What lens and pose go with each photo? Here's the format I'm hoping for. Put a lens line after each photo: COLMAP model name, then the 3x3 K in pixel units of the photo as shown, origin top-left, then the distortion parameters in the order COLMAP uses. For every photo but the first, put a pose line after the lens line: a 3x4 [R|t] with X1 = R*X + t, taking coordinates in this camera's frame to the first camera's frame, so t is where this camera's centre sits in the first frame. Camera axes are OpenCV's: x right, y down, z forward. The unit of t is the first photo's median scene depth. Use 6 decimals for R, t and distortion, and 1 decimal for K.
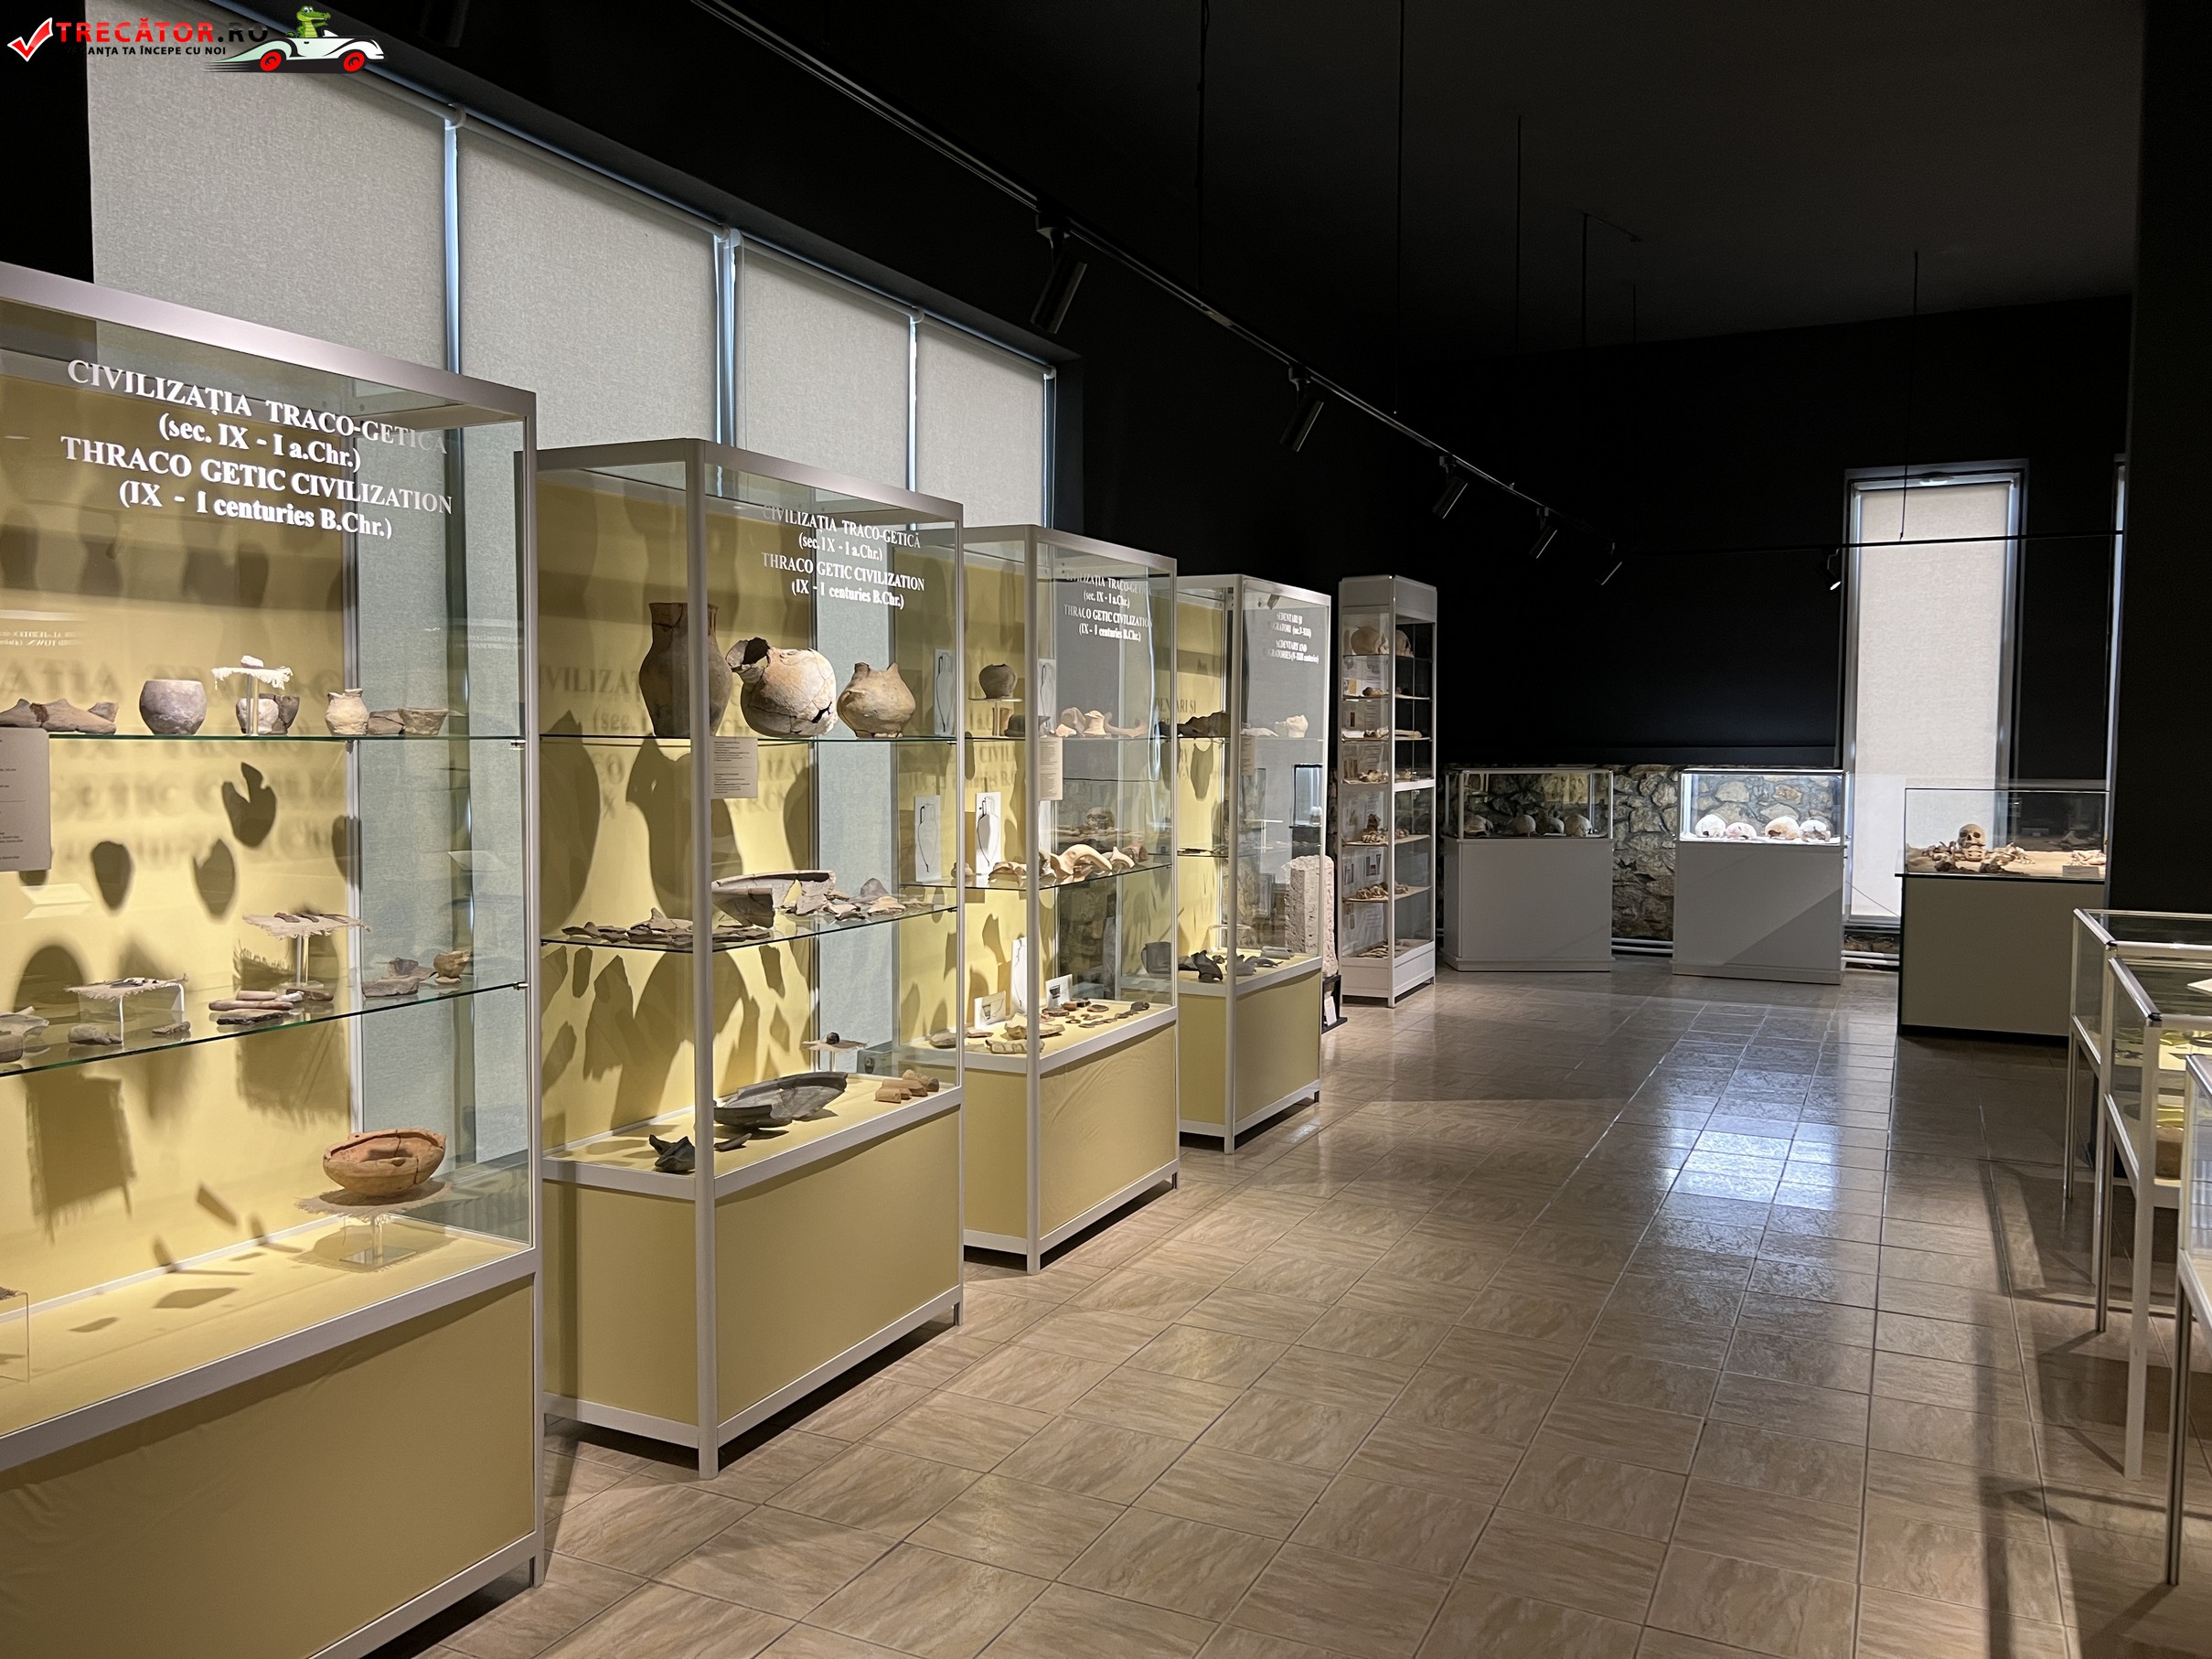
lens RADIAL K [[1672.8, 0, 1115.9], [0, 1672.8, 832.0], [0, 0, 1]] dist [0.034774, -0.035339]
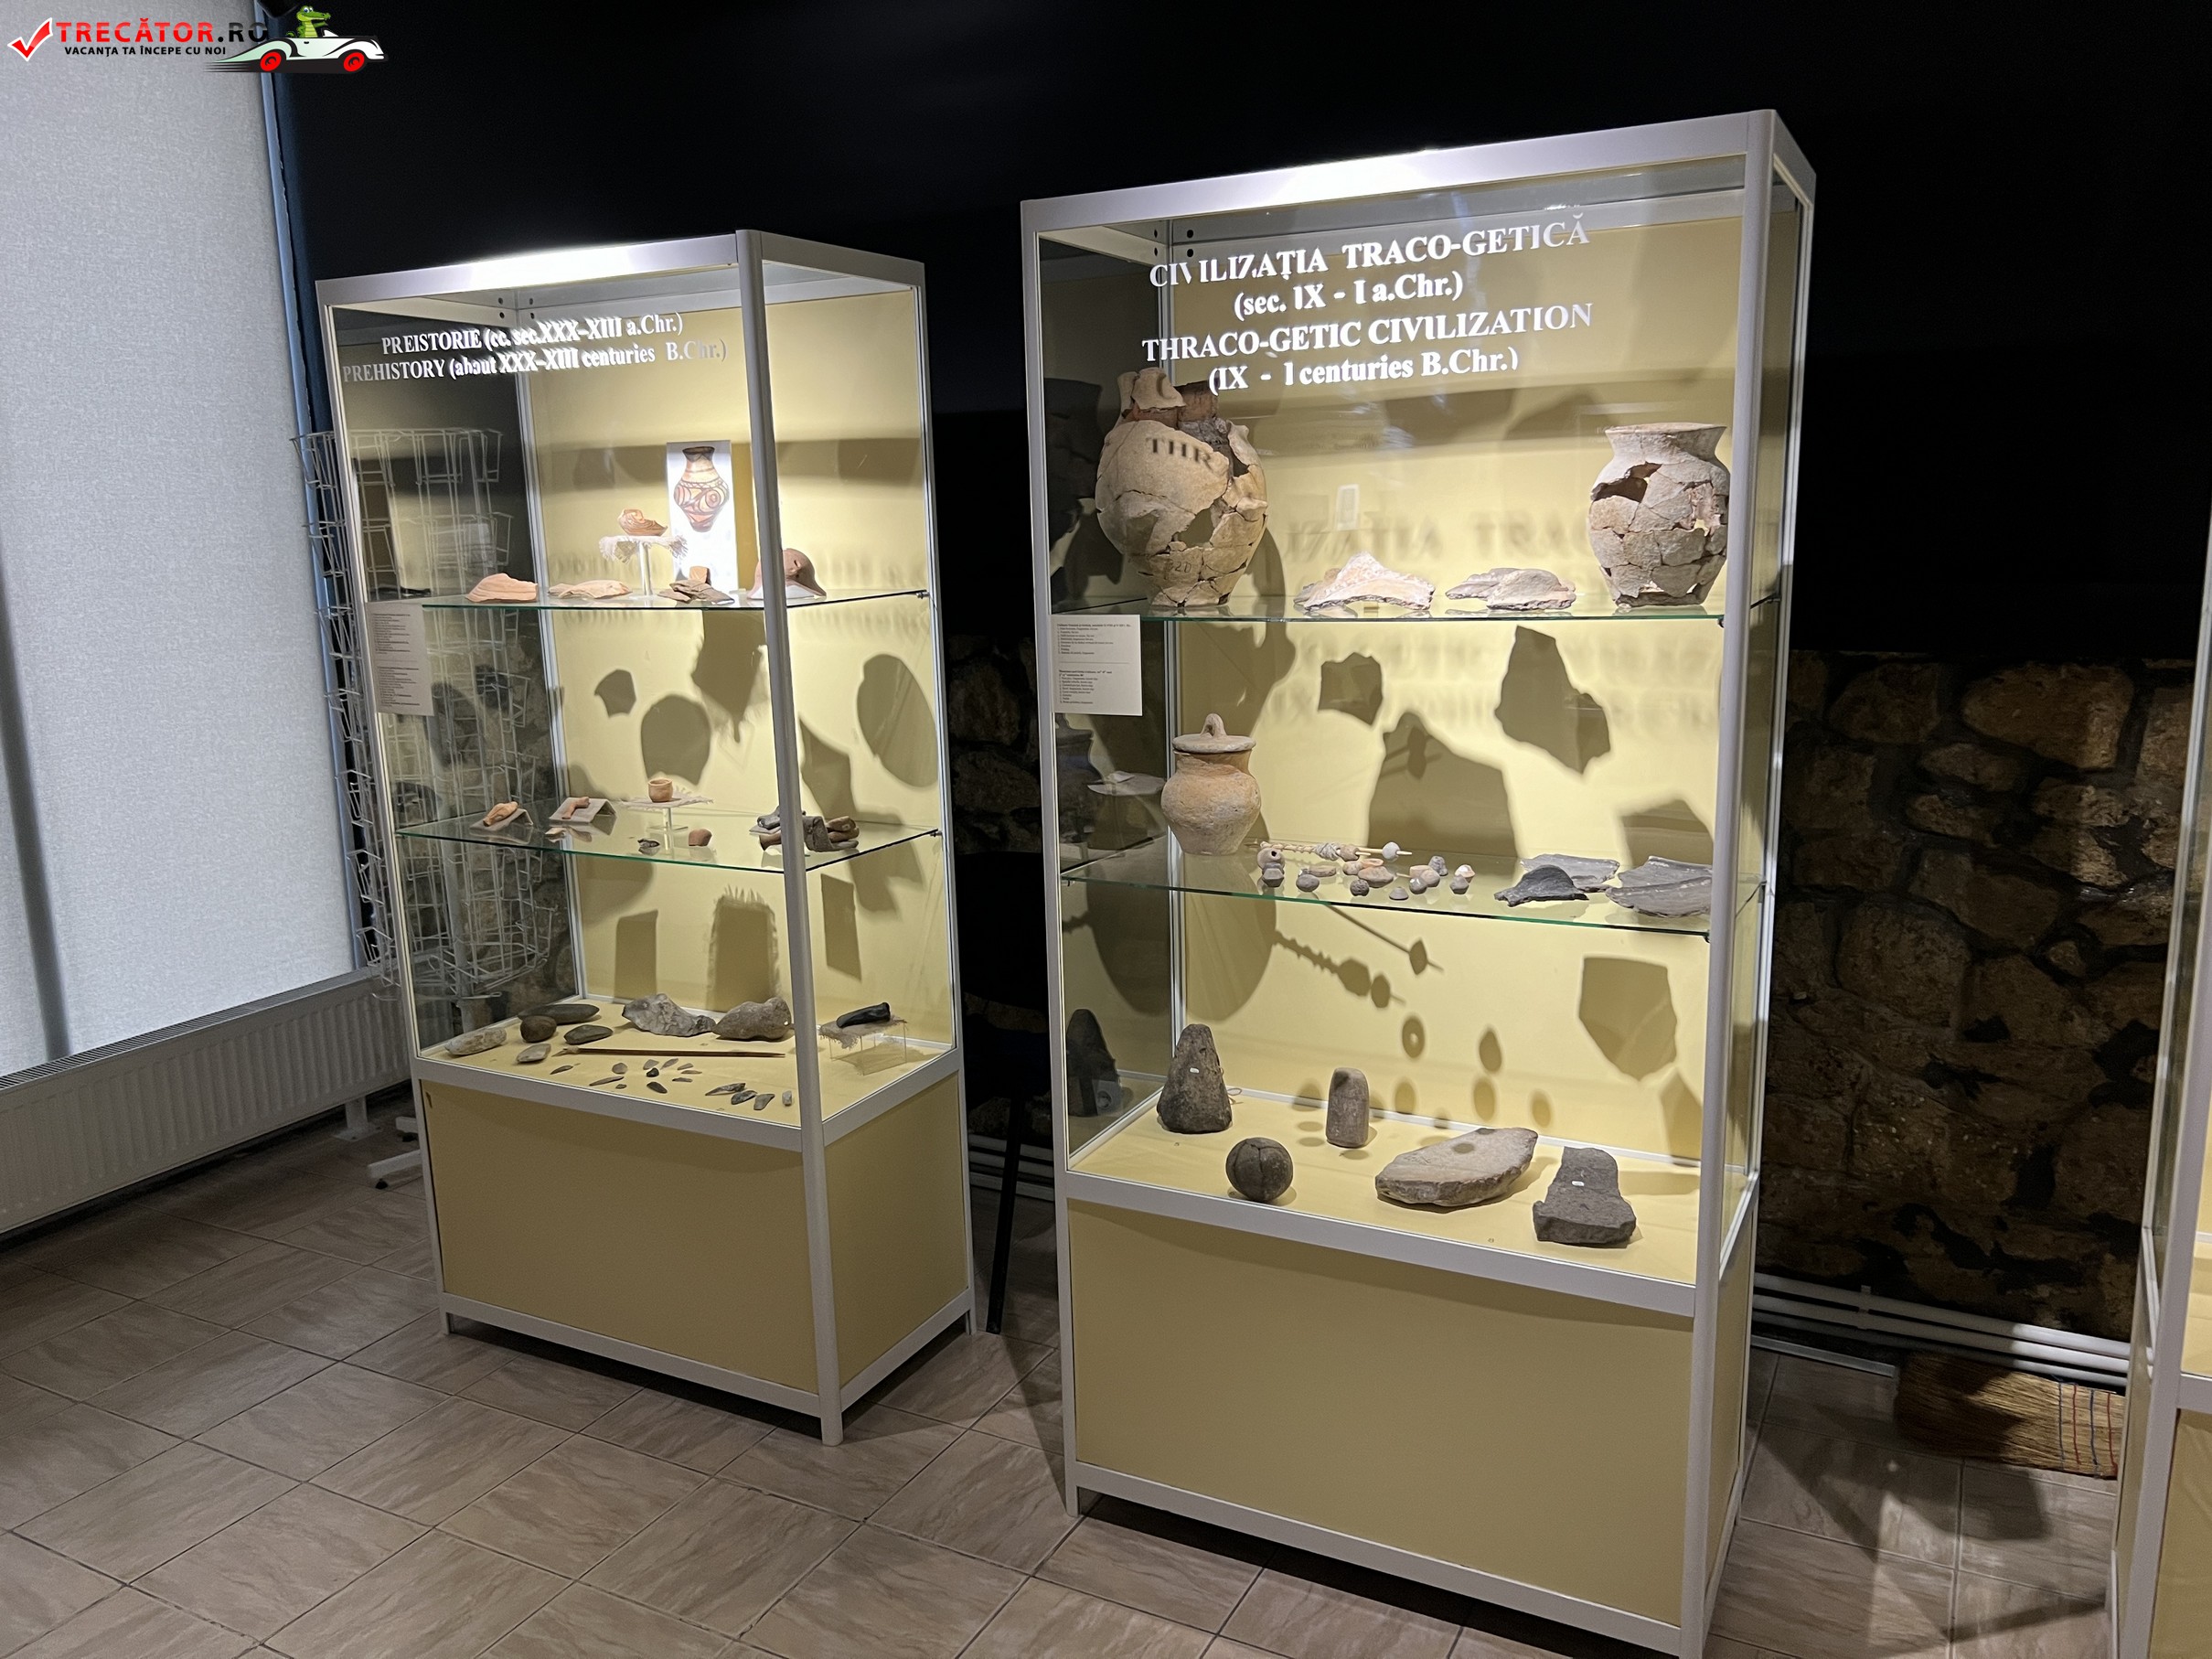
lens RADIAL K [[1660.0, 0, 1106.0], [0, 1660.0, 829.5], [0, 0, 1]] dist [0.014326, -0.000374]
pose [[-0.028753, 0.196398, -0.980103, 0.403543], [-0.025974, 0.980030, 0.197146, -0.110992], [0.999249, 0.031126, -0.023078, 0.825962]]
